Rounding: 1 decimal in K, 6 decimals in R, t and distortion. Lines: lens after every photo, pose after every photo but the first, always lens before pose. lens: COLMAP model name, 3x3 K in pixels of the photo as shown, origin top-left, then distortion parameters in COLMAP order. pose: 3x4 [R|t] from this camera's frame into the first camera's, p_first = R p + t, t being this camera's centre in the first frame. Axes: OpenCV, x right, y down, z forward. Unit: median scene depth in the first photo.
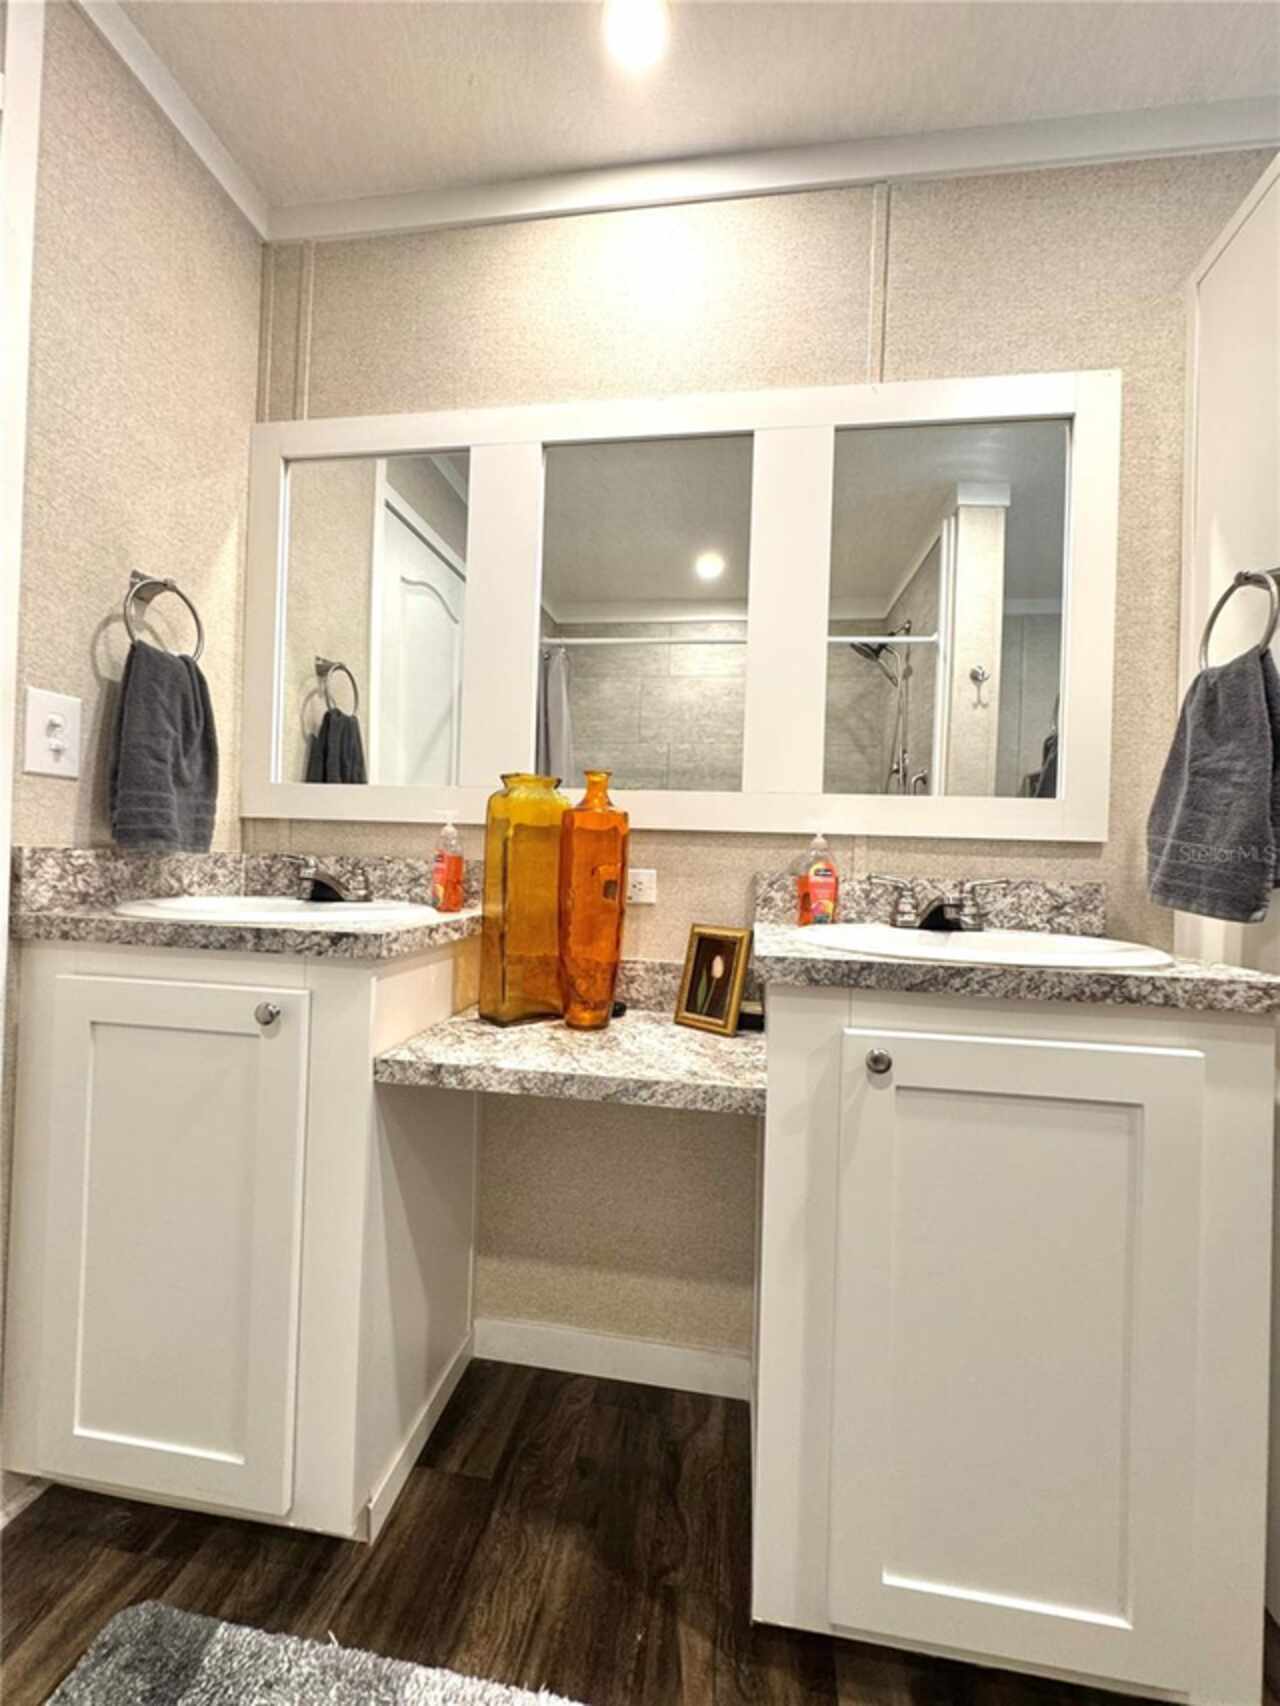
lens RADIAL K [[682.9, 0, 638.4], [0, 682.9, 853.5], [0, 0, 1]] dist [-0.002822, 0.000816]
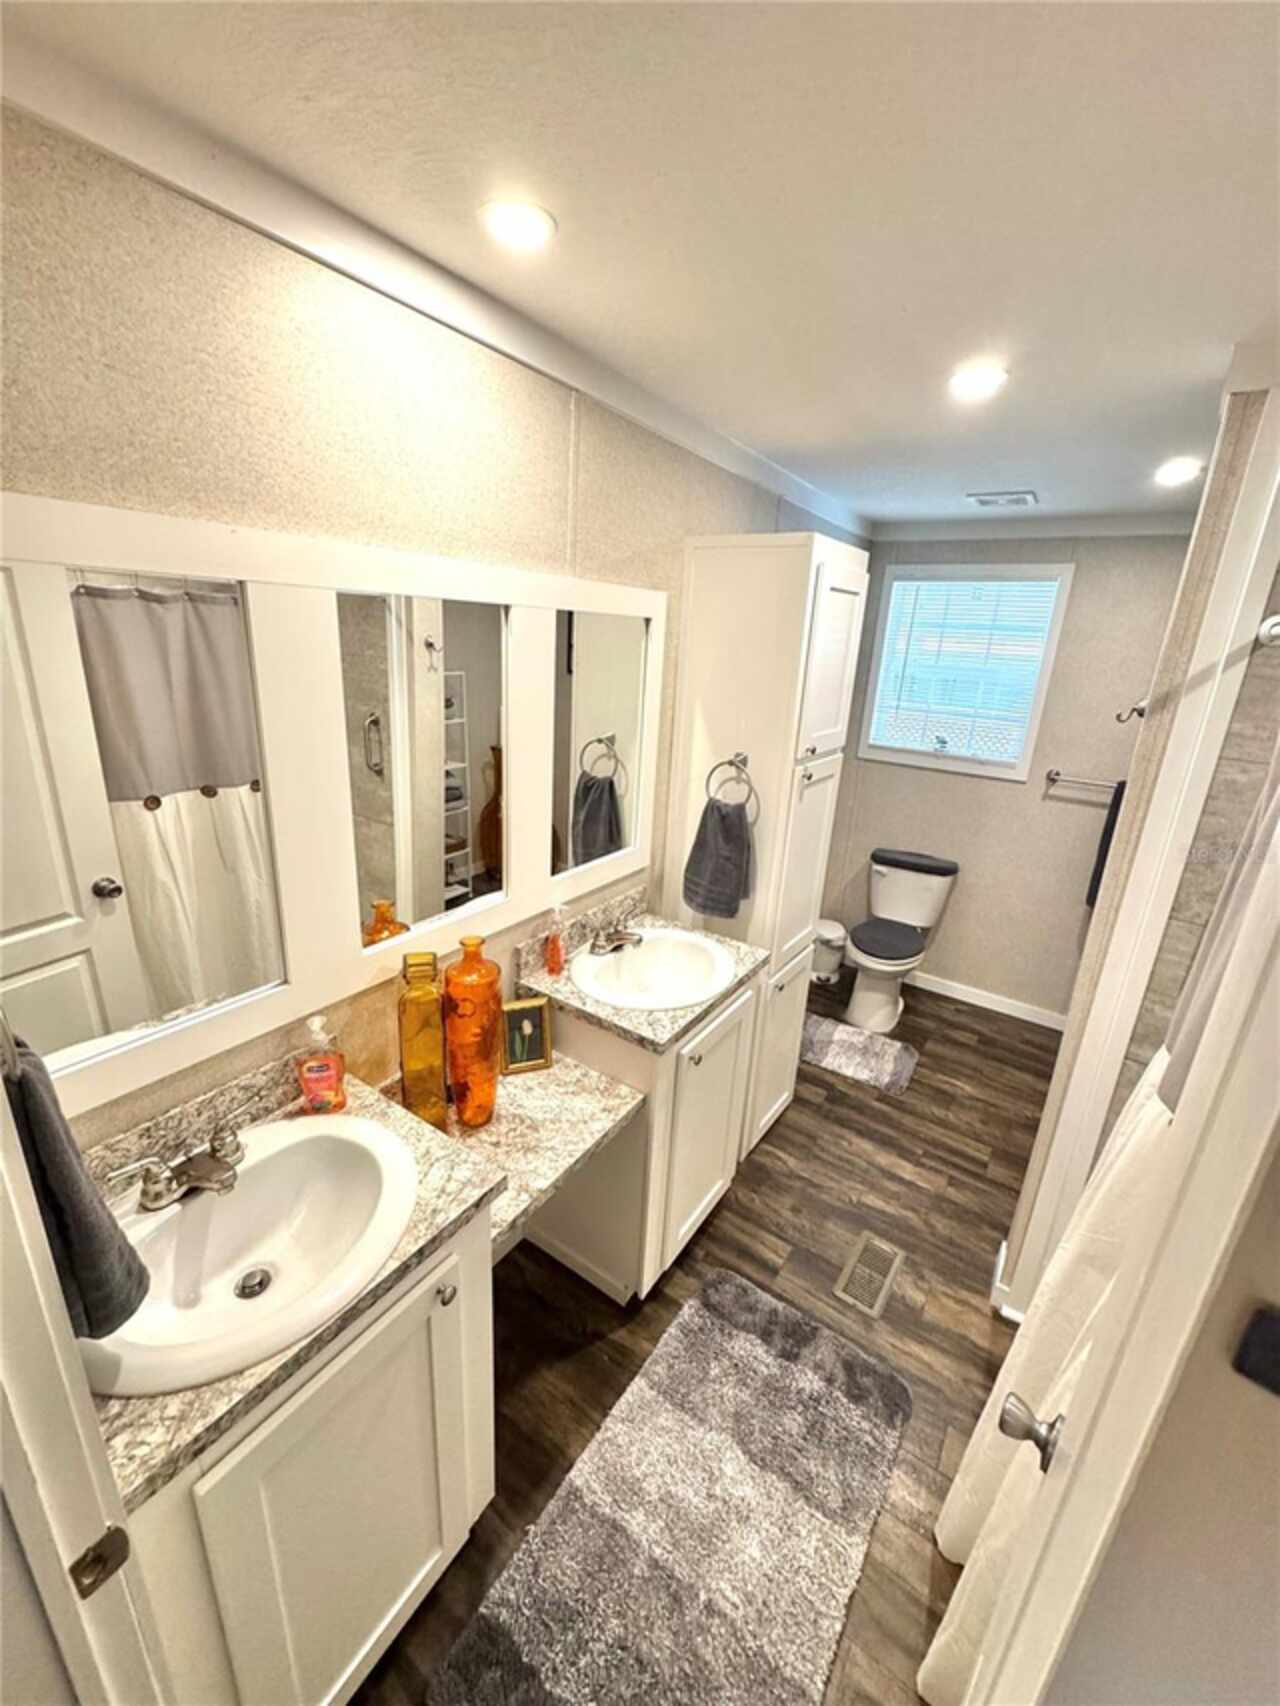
lens RADIAL K [[682.9, 0, 643.9], [0, 682.9, 856.0], [0, 0, 1]] dist [-0.002822, 0.000816]
pose [[0.427107, -0.294111, 0.855031, -0.867688], [-0.047435, 0.937030, 0.346012, -0.654554], [-0.902956, -0.188343, 0.386261, 0.286368]]
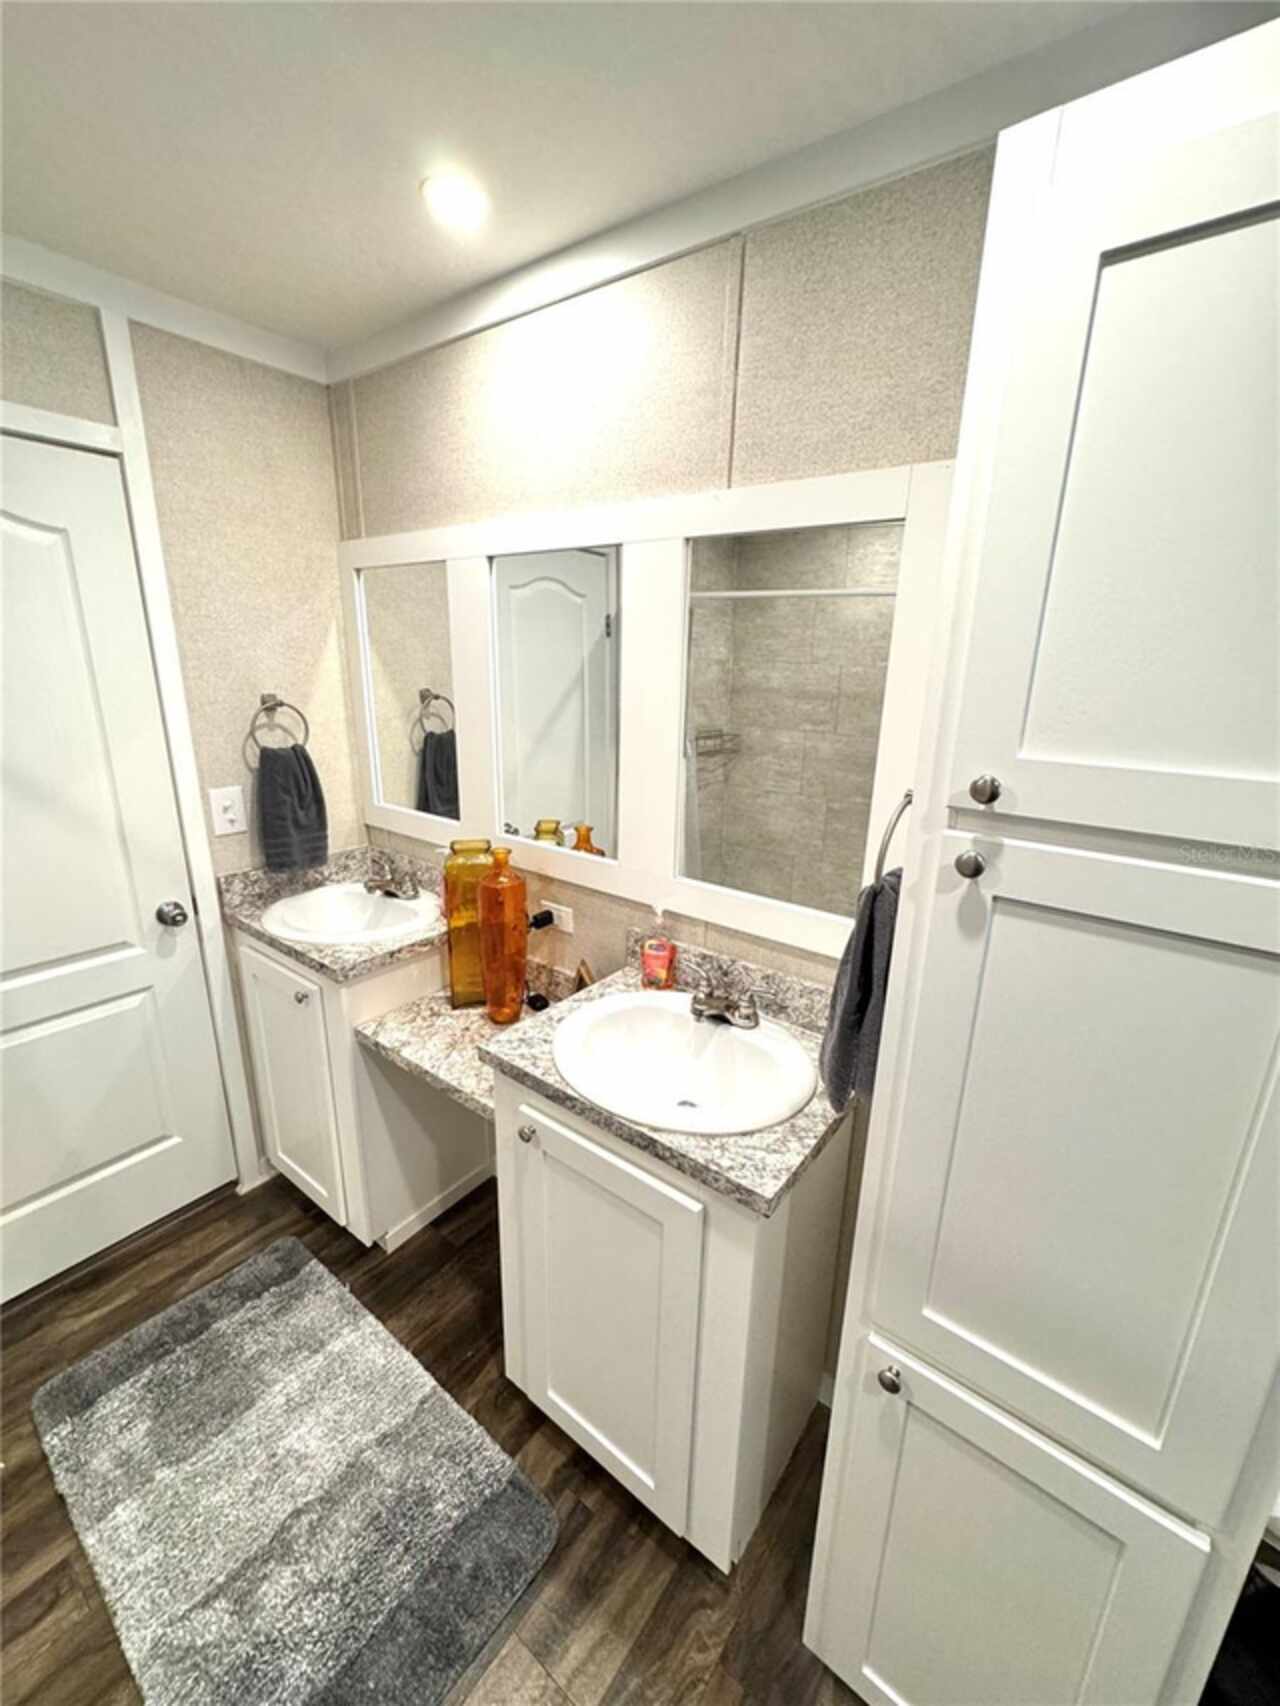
lens RADIAL K [[682.9, 0, 642.5], [0, 682.9, 857.7], [0, 0, 1]] dist [-0.002822, 0.000816]
pose [[0.879629, 0.121955, -0.459762, 0.775429], [0.005966, 0.963669, 0.267034, -0.445246], [0.475624, -0.237634, 0.846943, -0.012127]]
